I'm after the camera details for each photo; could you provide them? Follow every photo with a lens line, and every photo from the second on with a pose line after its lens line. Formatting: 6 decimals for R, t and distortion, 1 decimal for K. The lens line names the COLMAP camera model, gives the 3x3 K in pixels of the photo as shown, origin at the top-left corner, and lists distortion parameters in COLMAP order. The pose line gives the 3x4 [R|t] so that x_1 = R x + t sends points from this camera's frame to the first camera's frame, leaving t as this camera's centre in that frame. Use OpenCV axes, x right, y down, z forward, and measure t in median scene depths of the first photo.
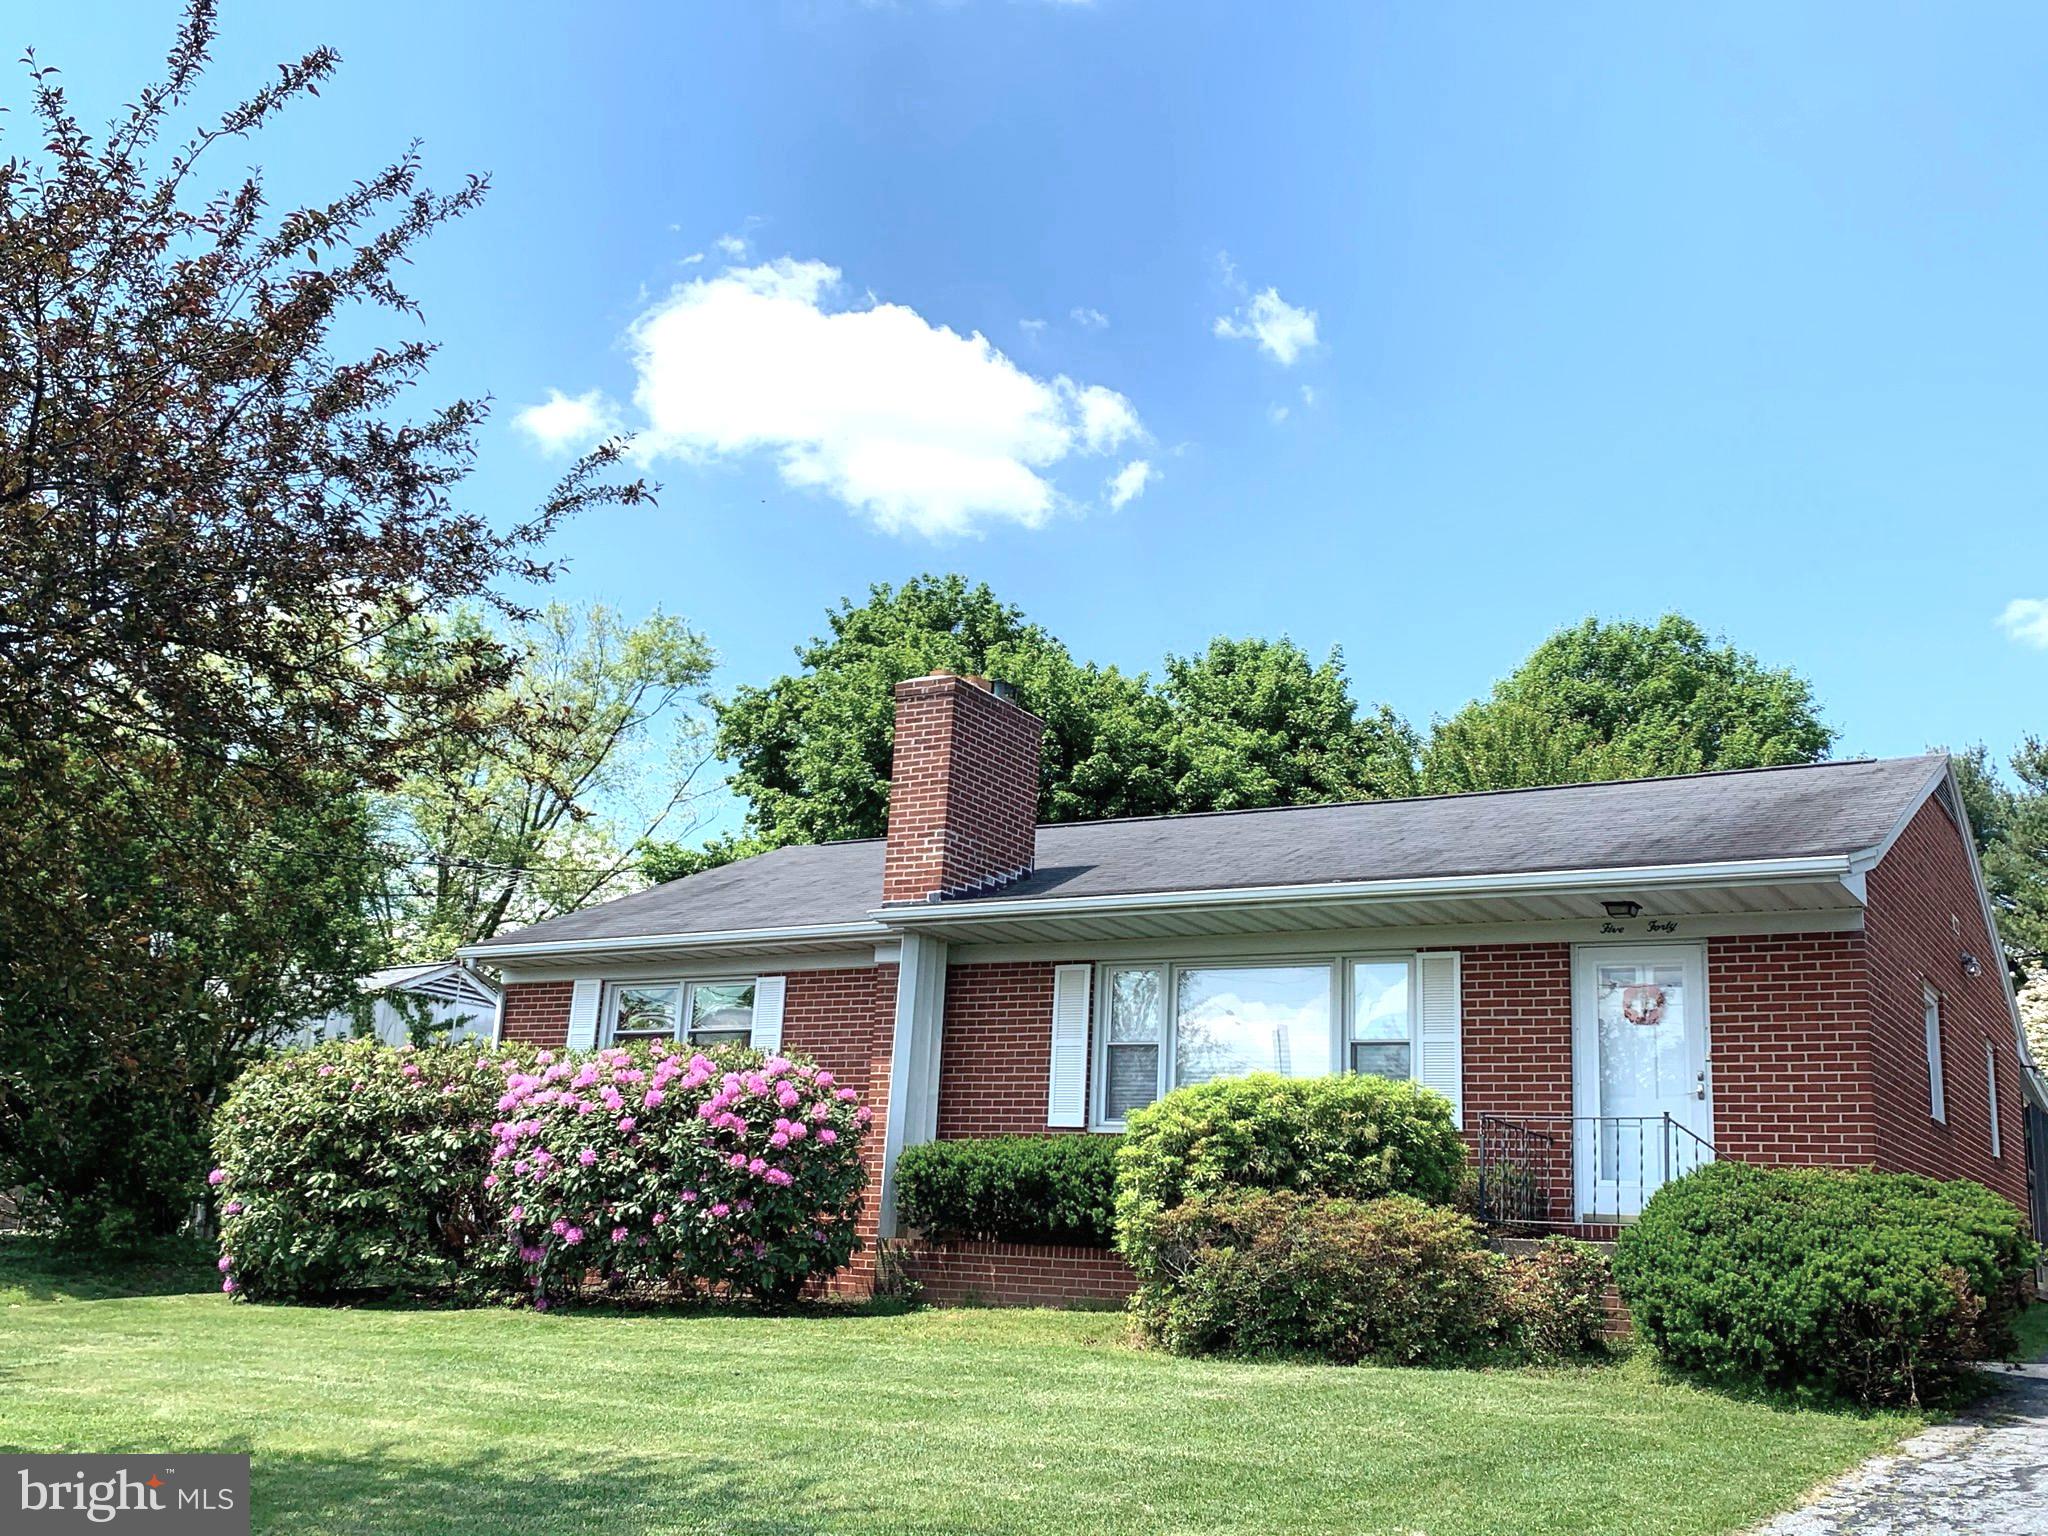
lens RADIAL K [[2044.8, 0, 1045.1], [0, 2044.8, 715.2], [0, 0, 1]] dist [0.029460, 0.000000]
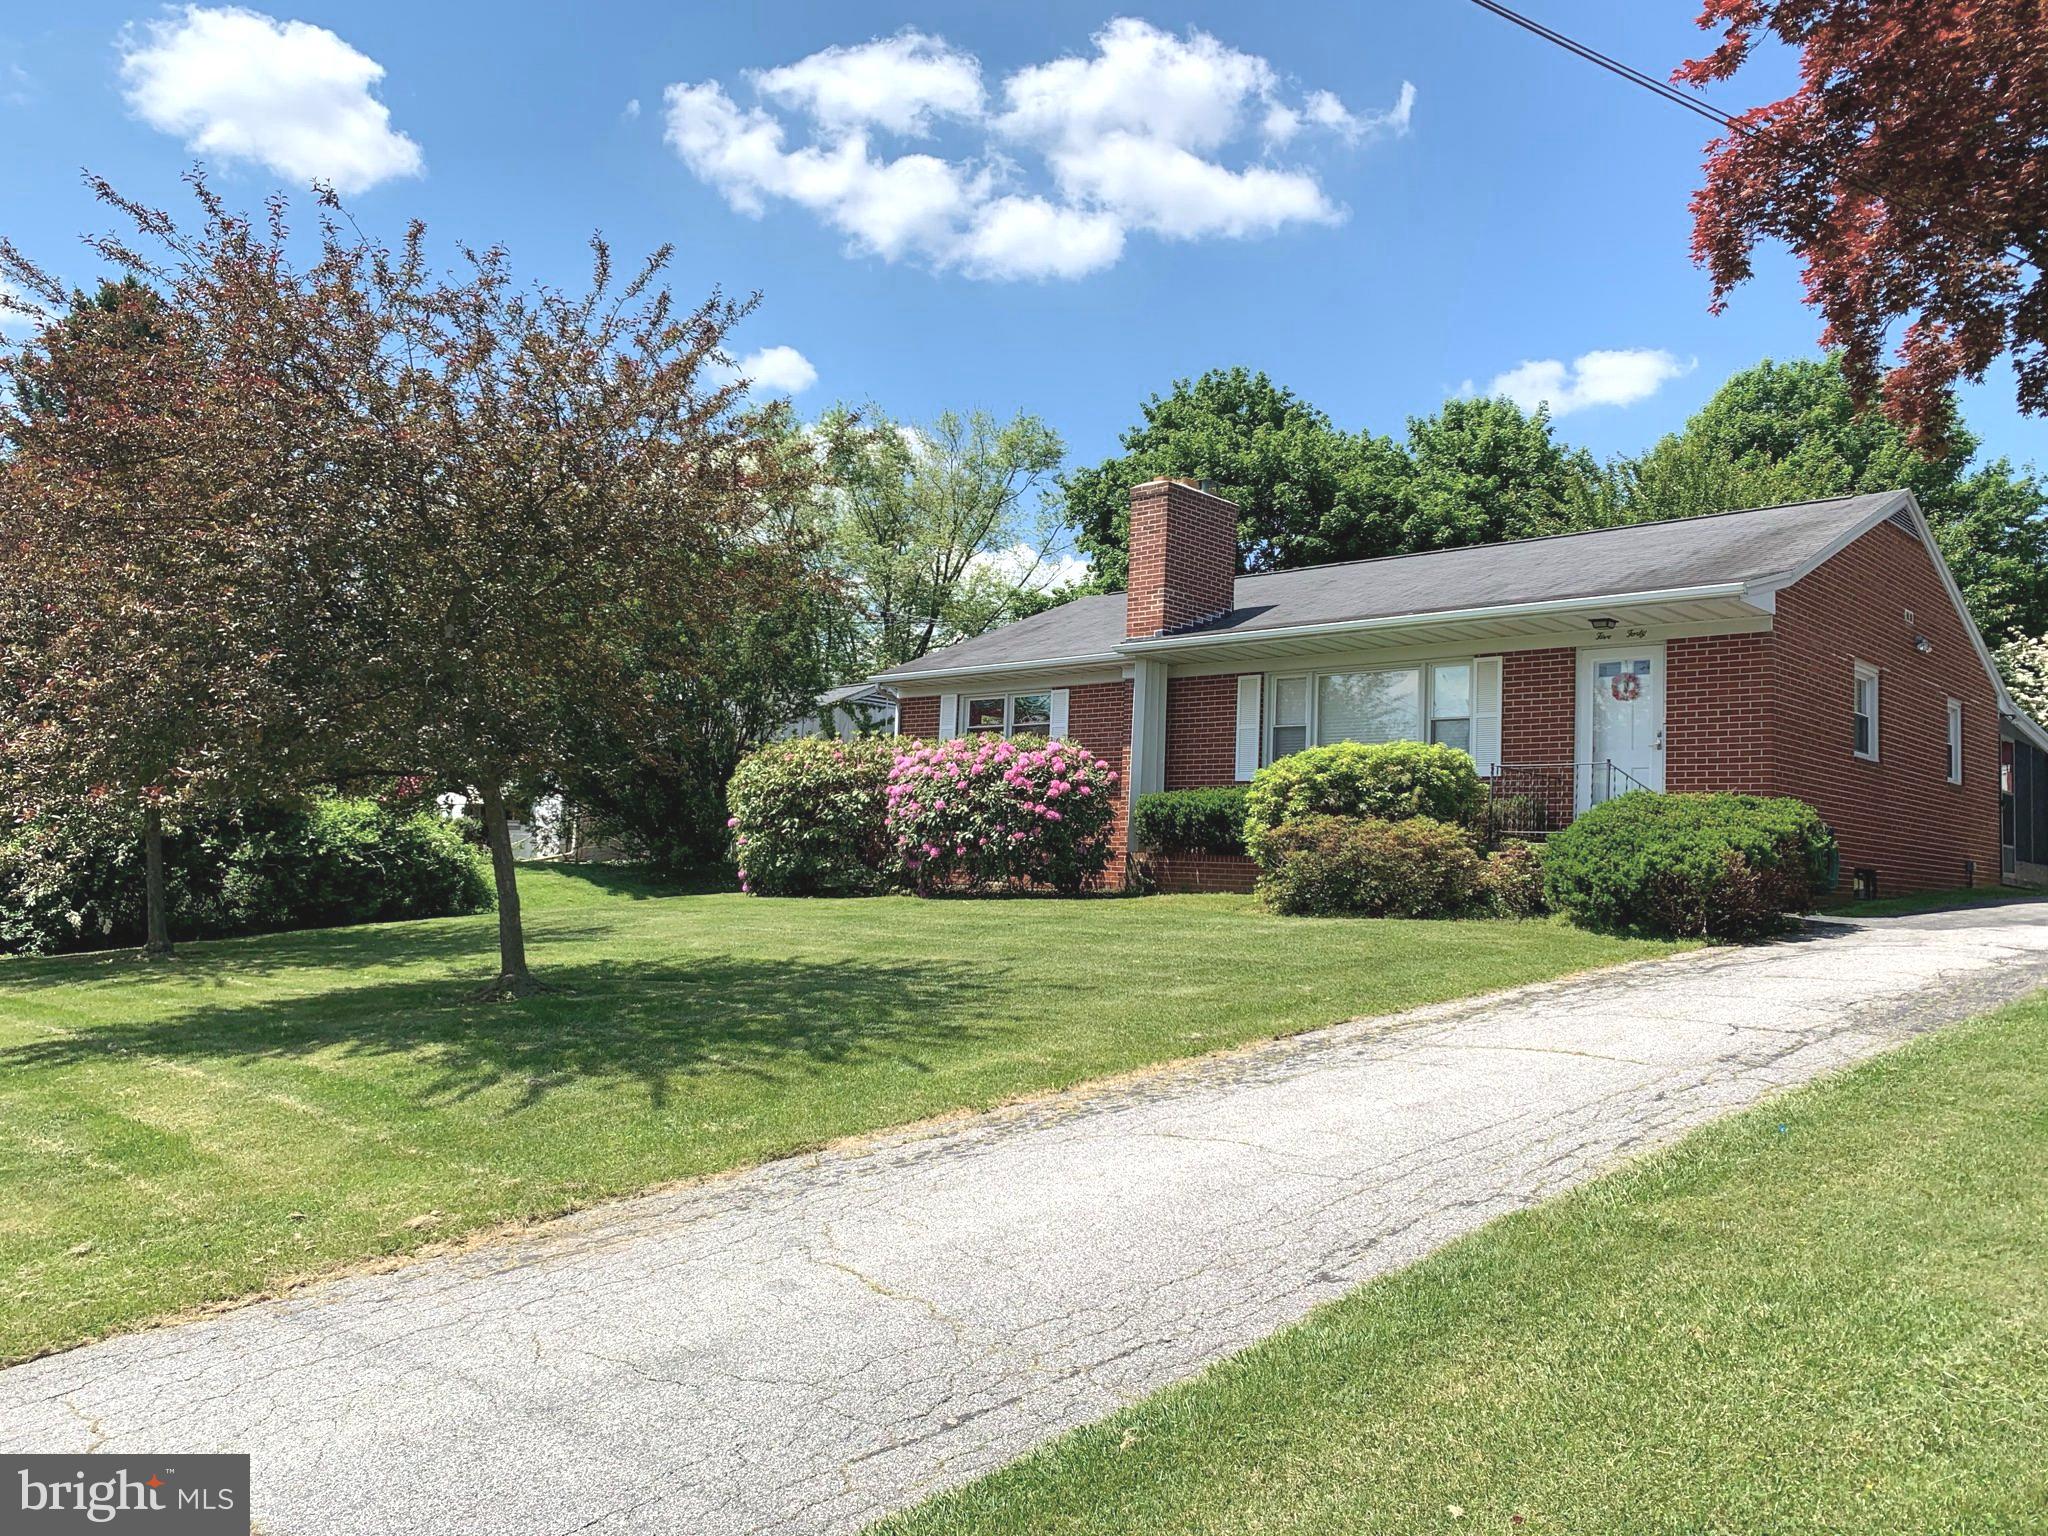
lens RADIAL K [[1621.6, 0, 1021.8], [0, 1621.6, 767.6], [0, 0, 1]] dist [0.084216, -0.020100]
pose [[0.974977, -0.026982, -0.220663, 0.114745], [0.067481, 0.981692, 0.178120, -0.035311], [0.211817, -0.188553, 0.958948, -0.194649]]
